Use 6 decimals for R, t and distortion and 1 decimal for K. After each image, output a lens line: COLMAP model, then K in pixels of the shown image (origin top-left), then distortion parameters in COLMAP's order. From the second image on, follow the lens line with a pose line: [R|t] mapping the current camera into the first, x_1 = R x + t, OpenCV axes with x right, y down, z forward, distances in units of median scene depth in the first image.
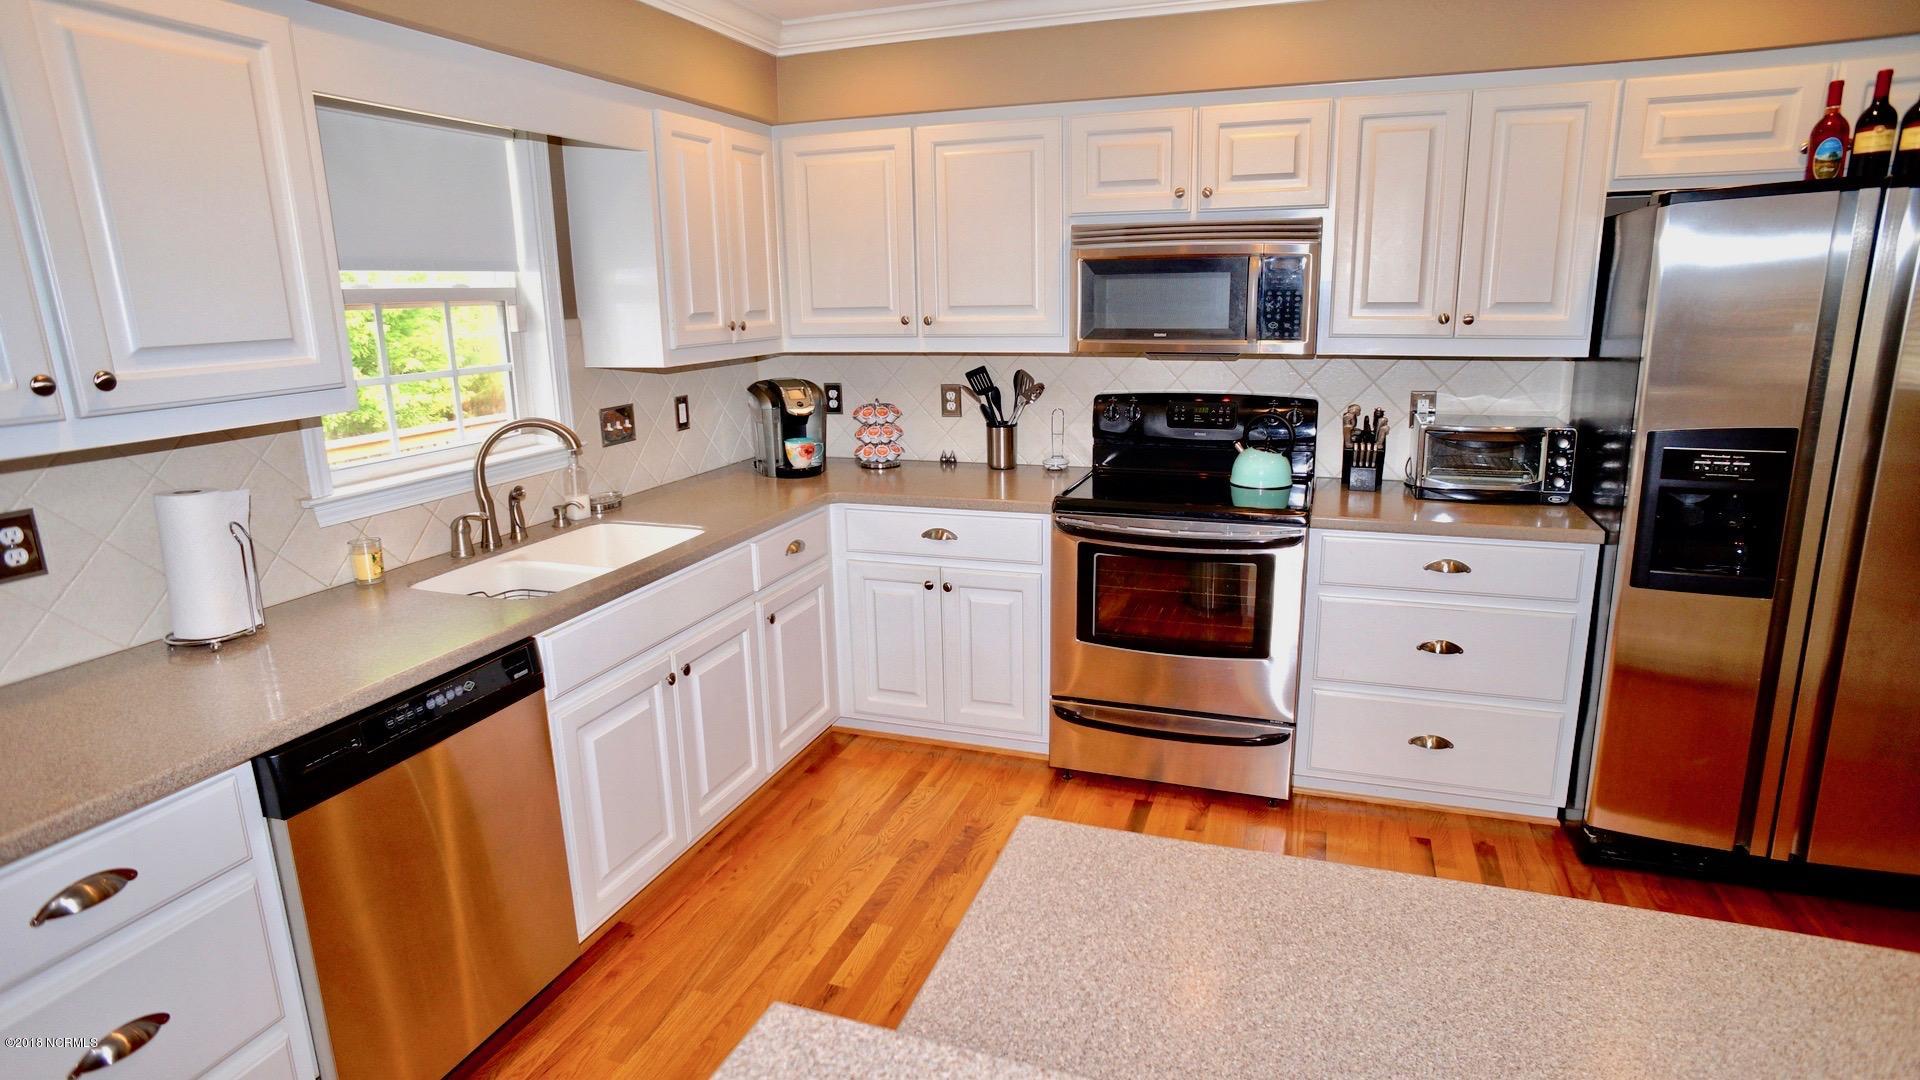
lens RADIAL K [[1027.2, 0, 954.0], [0, 1027.2, 539.2], [0, 0, 1]] dist [-0.048818, 0.018792]
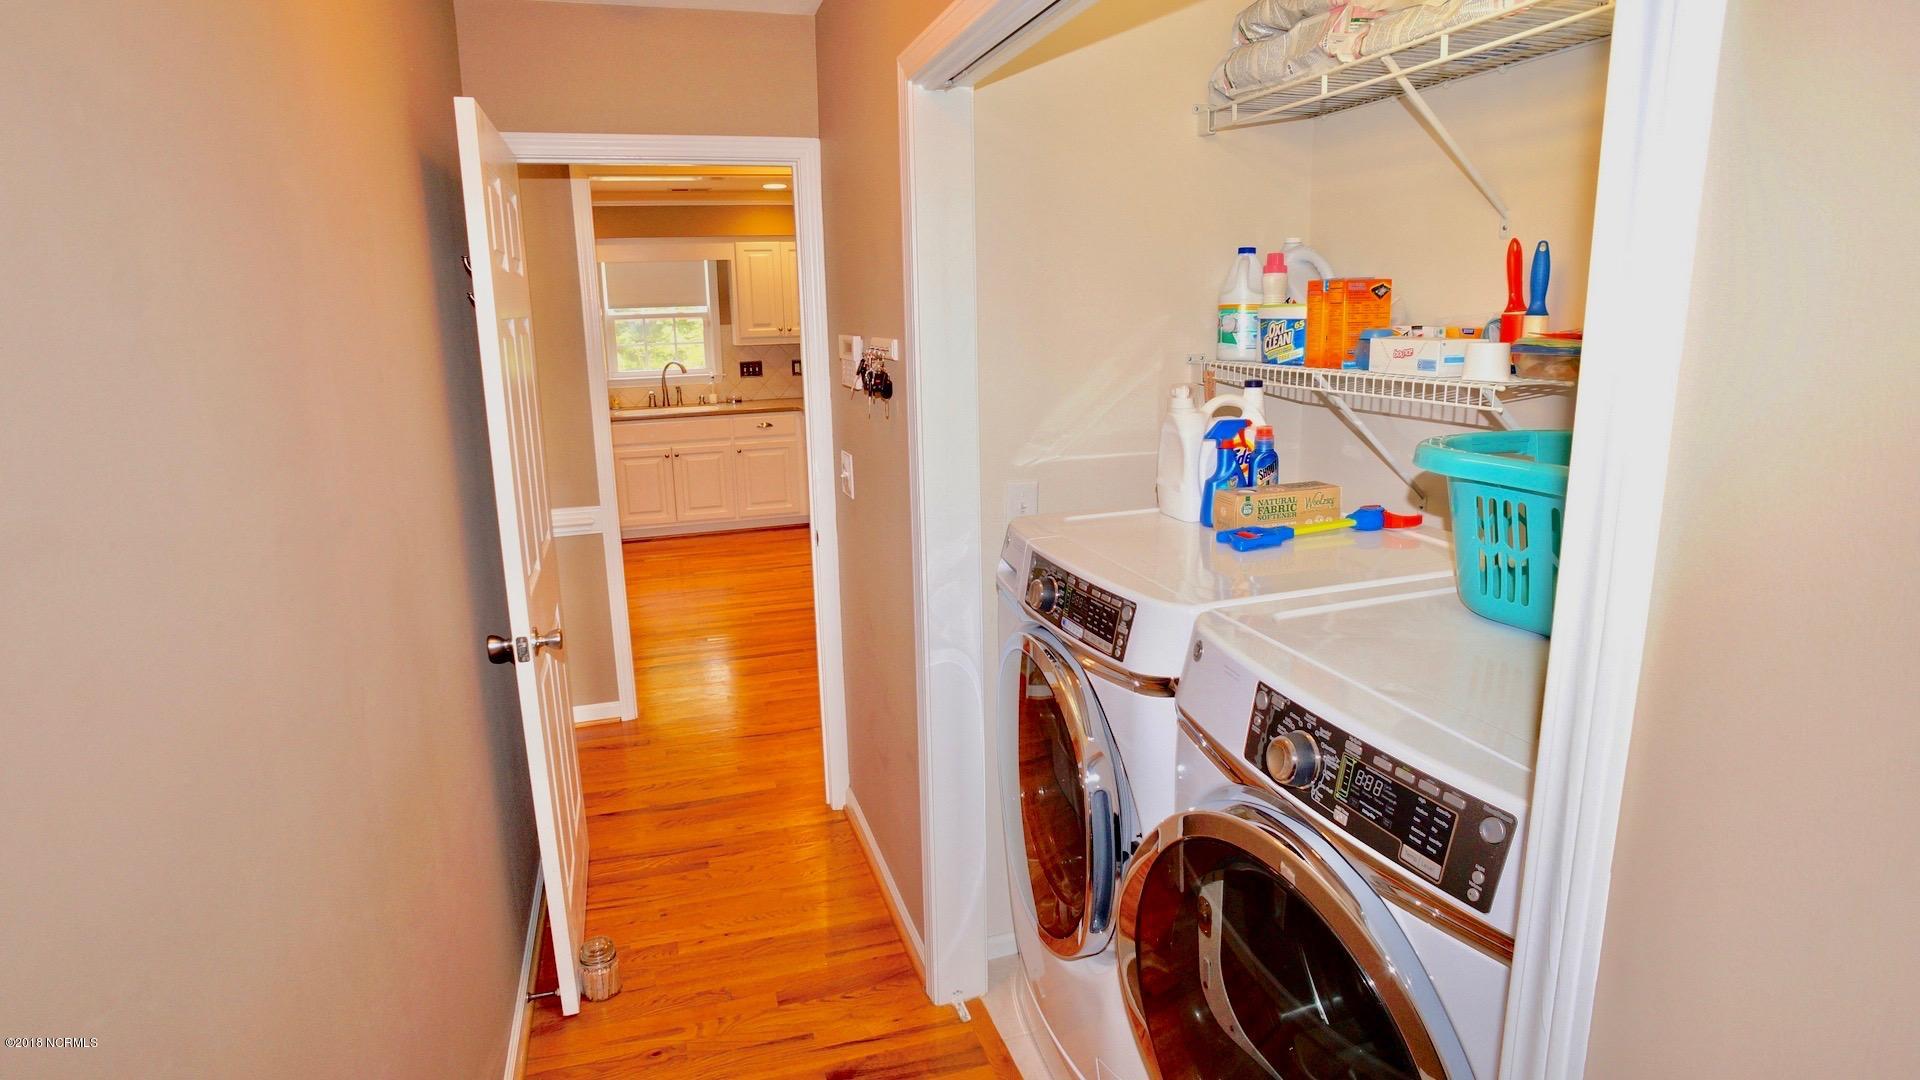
lens RADIAL K [[1027.2, 0, 959.3], [0, 1027.2, 538.8], [0, 0, 1]] dist [-0.048818, 0.018792]
pose [[0.607634, 0.180537, -0.773426, 2.086619], [-0.181653, 0.979599, 0.085949, -0.020873], [0.773164, 0.088270, 0.628033, -0.085790]]
